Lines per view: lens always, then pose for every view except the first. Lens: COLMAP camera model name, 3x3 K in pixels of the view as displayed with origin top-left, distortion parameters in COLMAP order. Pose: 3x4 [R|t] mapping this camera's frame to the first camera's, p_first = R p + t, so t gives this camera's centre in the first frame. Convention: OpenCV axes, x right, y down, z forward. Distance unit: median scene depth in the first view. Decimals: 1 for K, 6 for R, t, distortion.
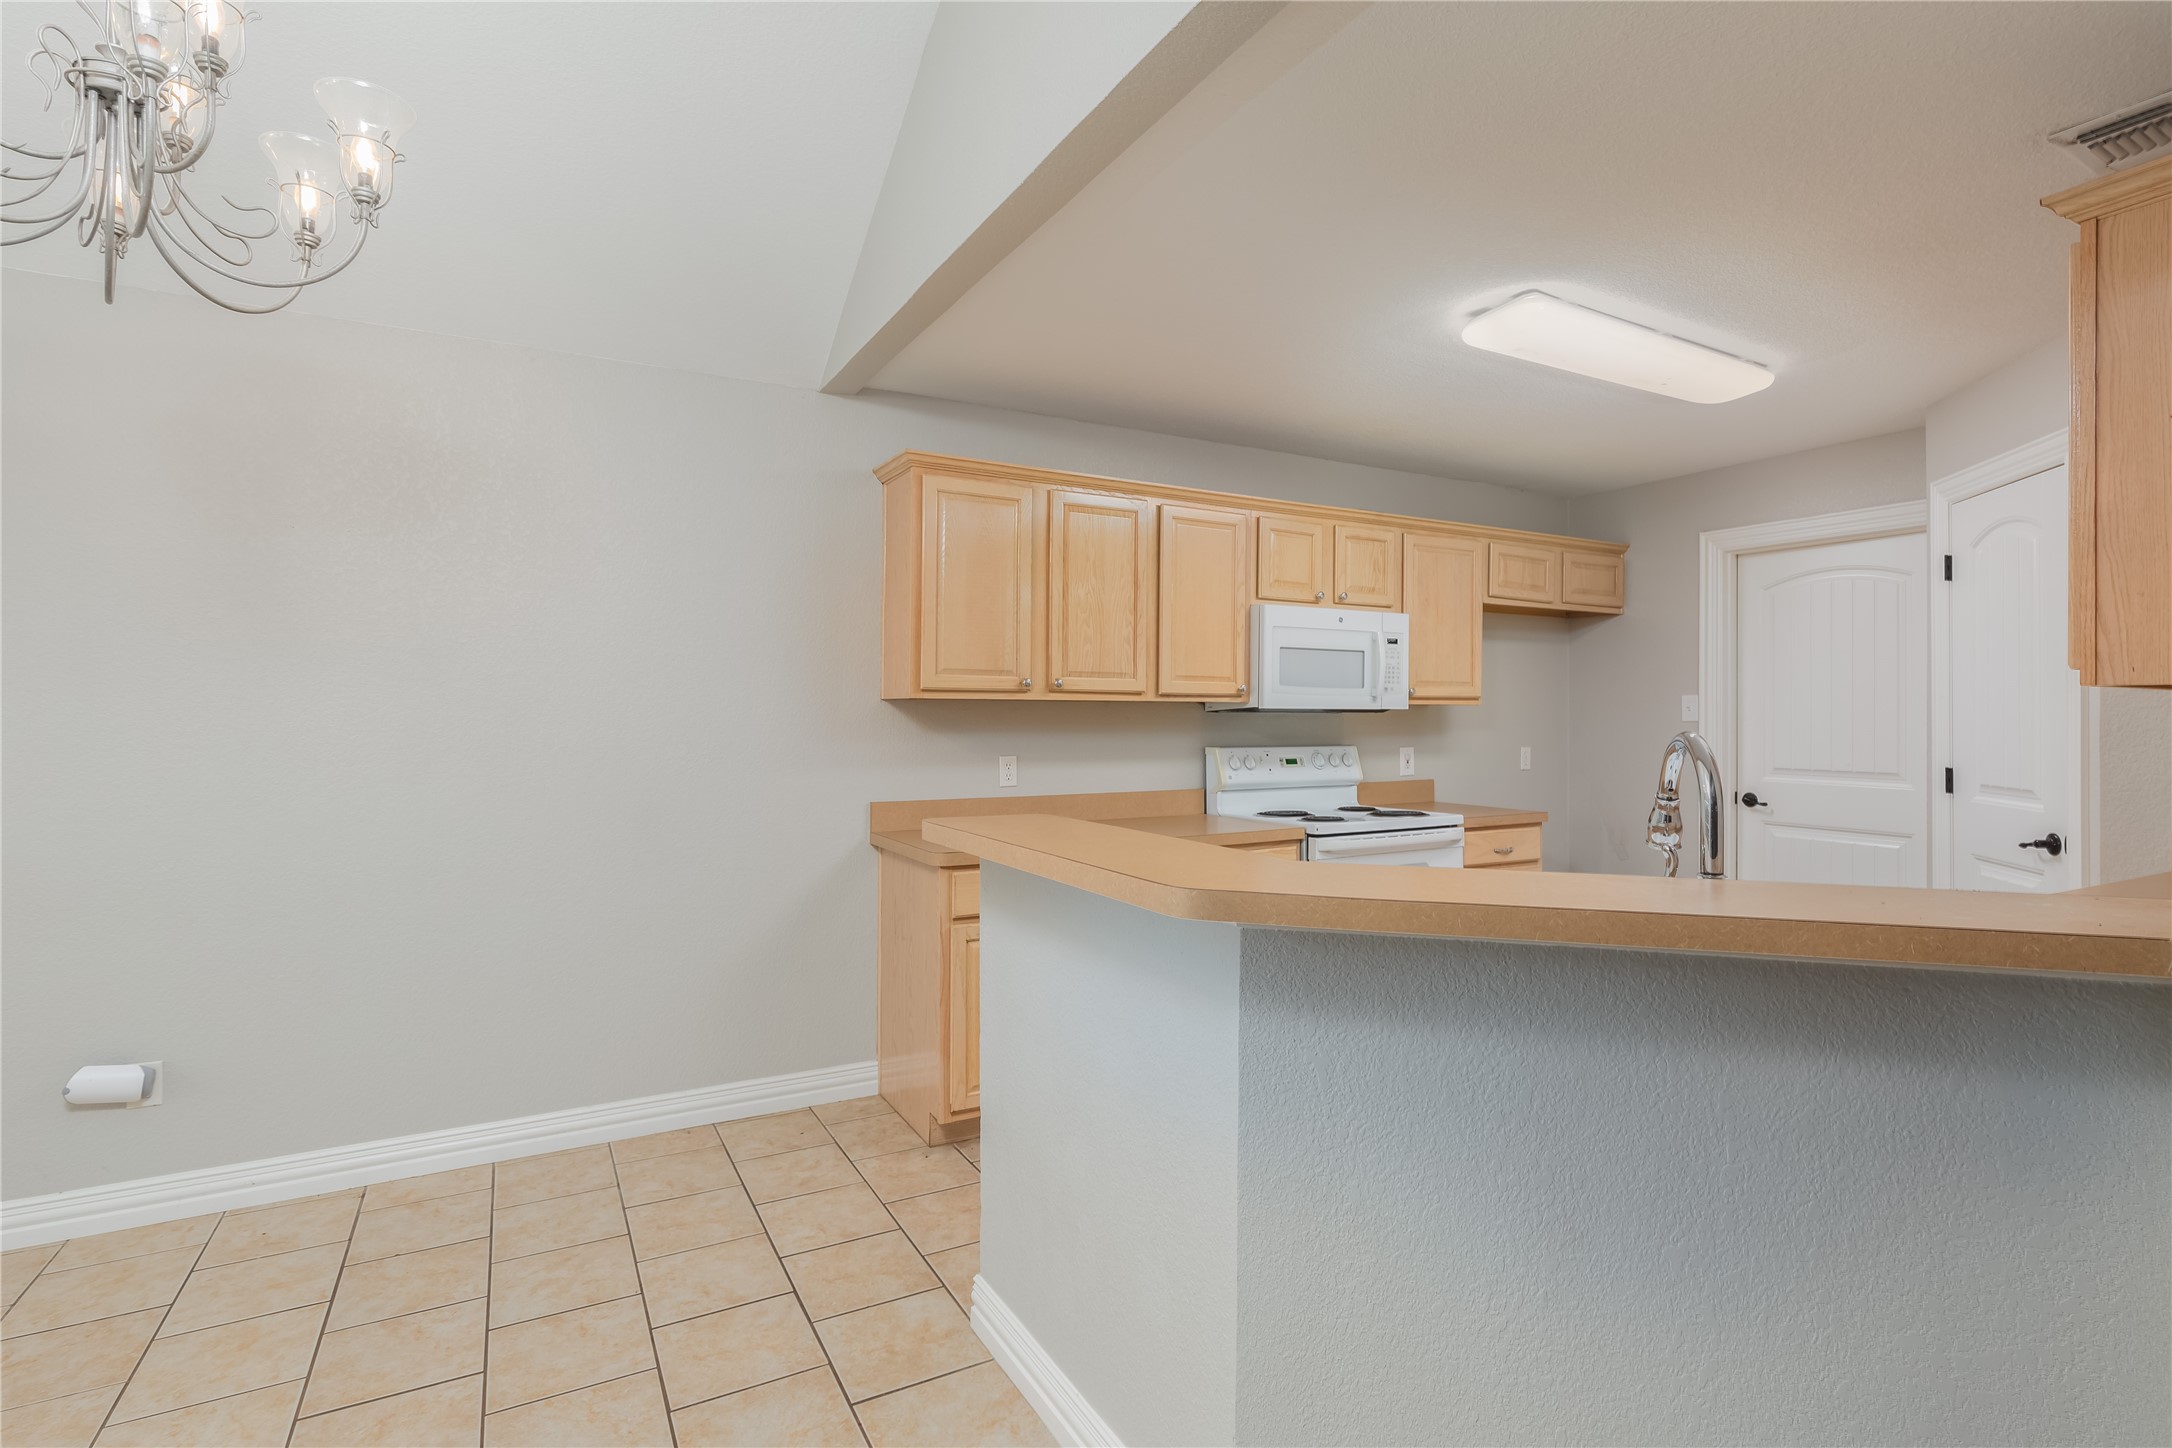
lens RADIAL K [[1036.4, 0, 1088.8], [0, 1036.4, 707.6], [0, 0, 1]] dist [0.001616, -0.000687]
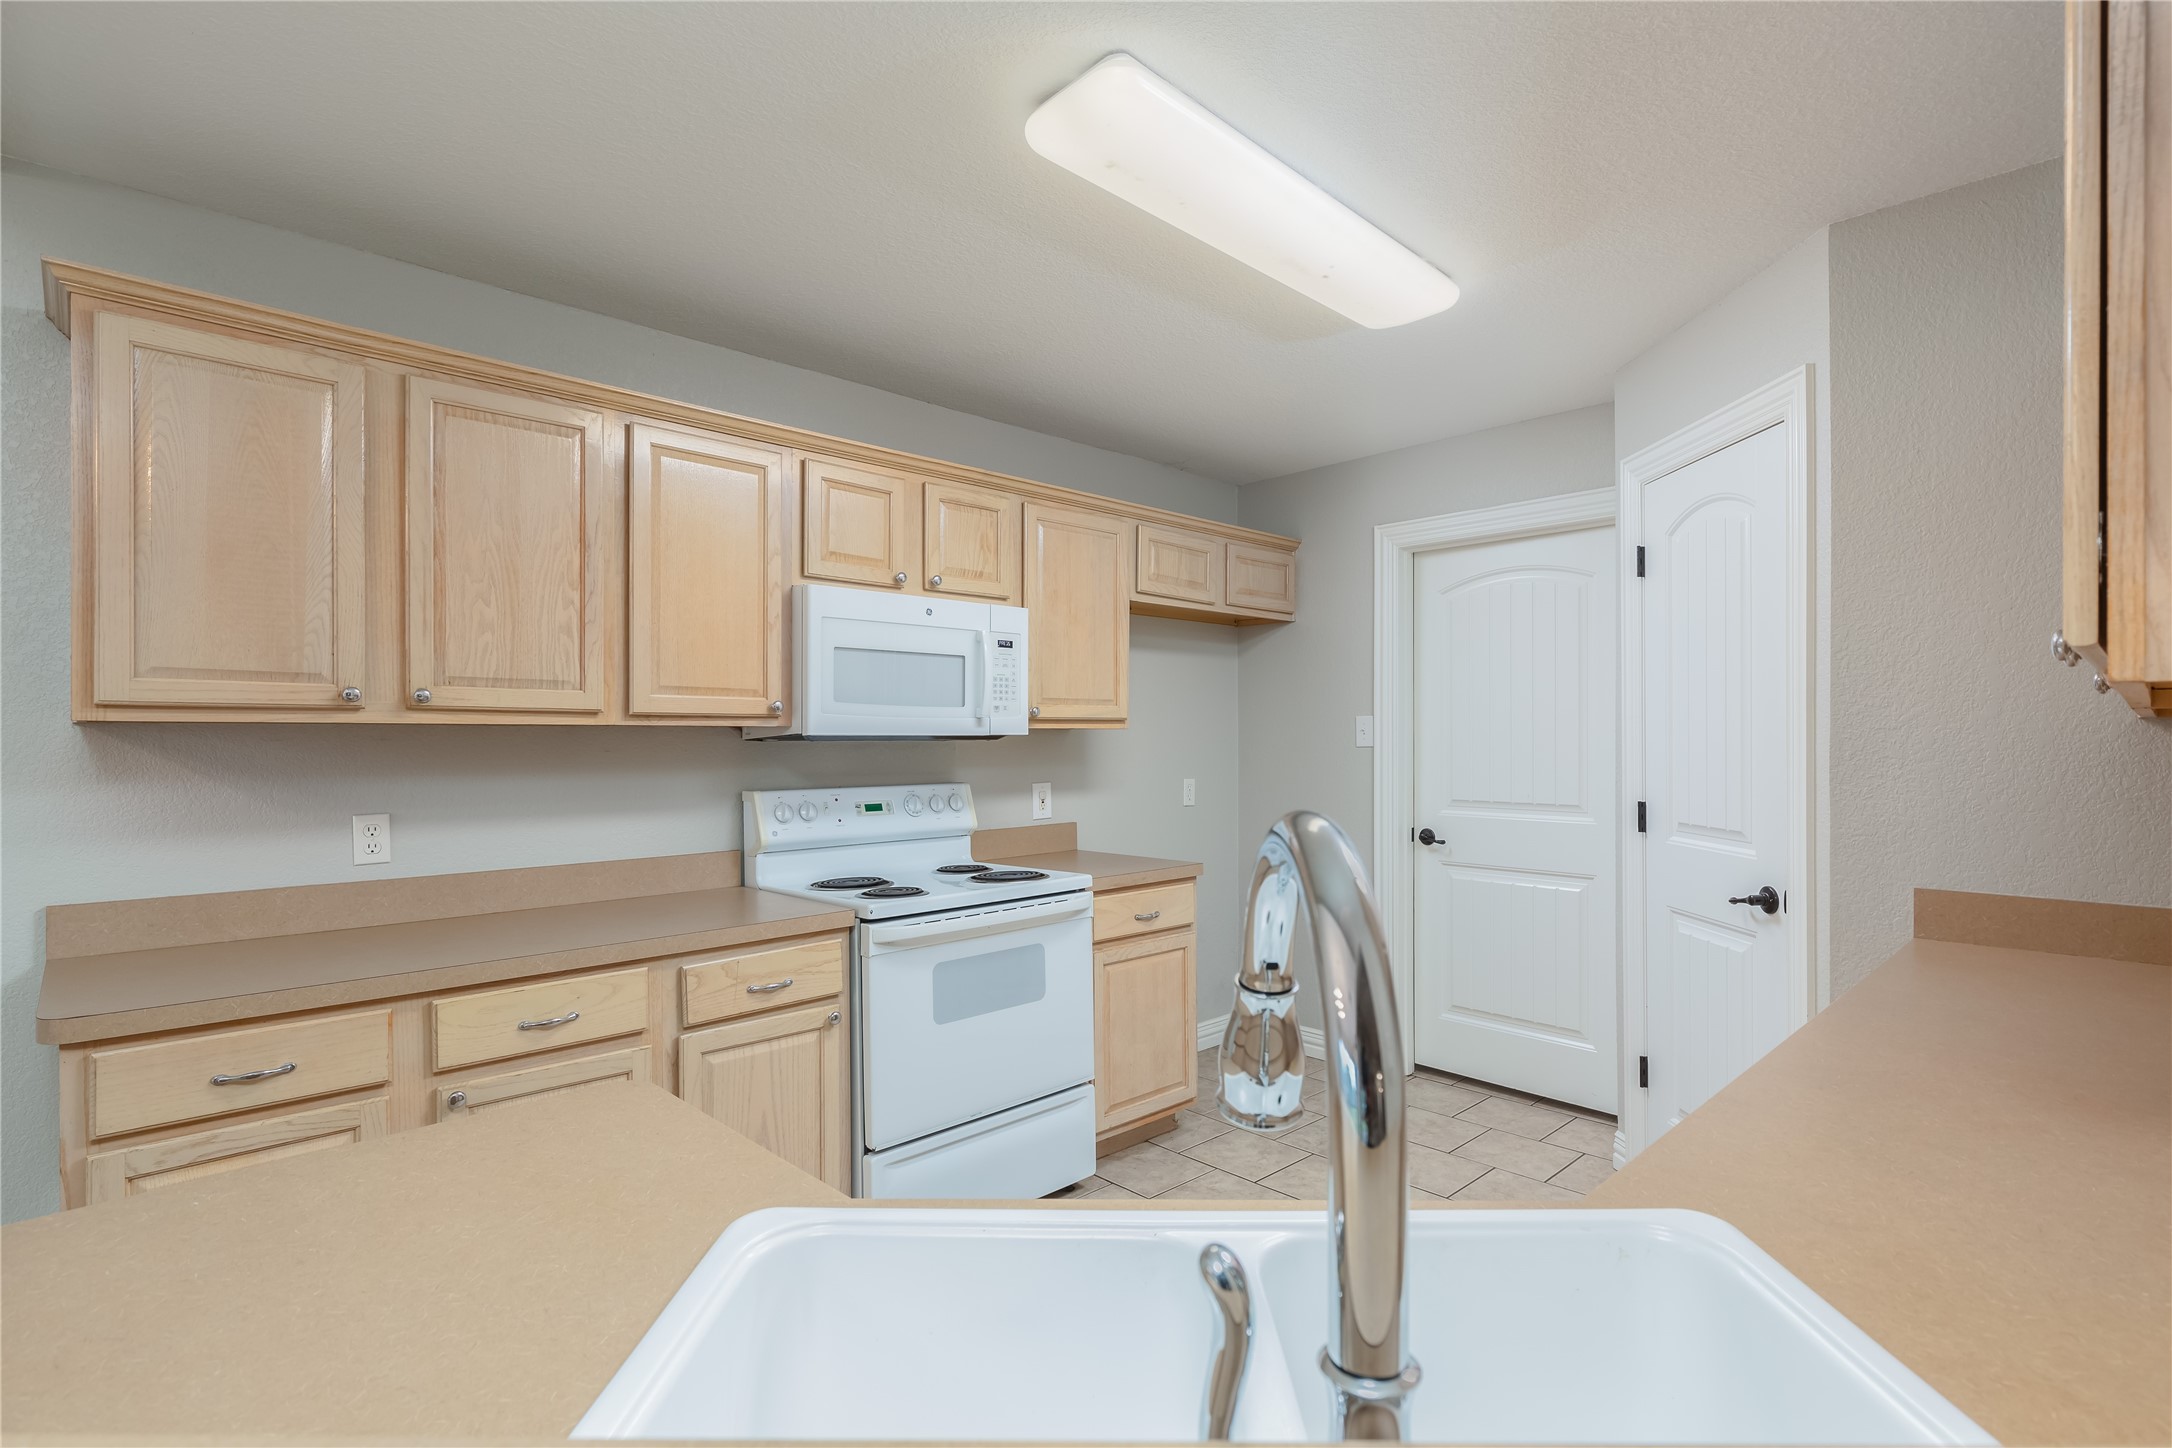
lens RADIAL K [[1027.5, 0, 1091.1], [0, 1027.5, 741.5], [0, 0, 1]] dist [0.002937, 0.000148]
pose [[0.966806, -0.007398, 0.255405, 0.167253], [0.005027, 0.999938, 0.009932, -0.000724], [-0.255462, -0.008319, 0.966783, 0.274739]]
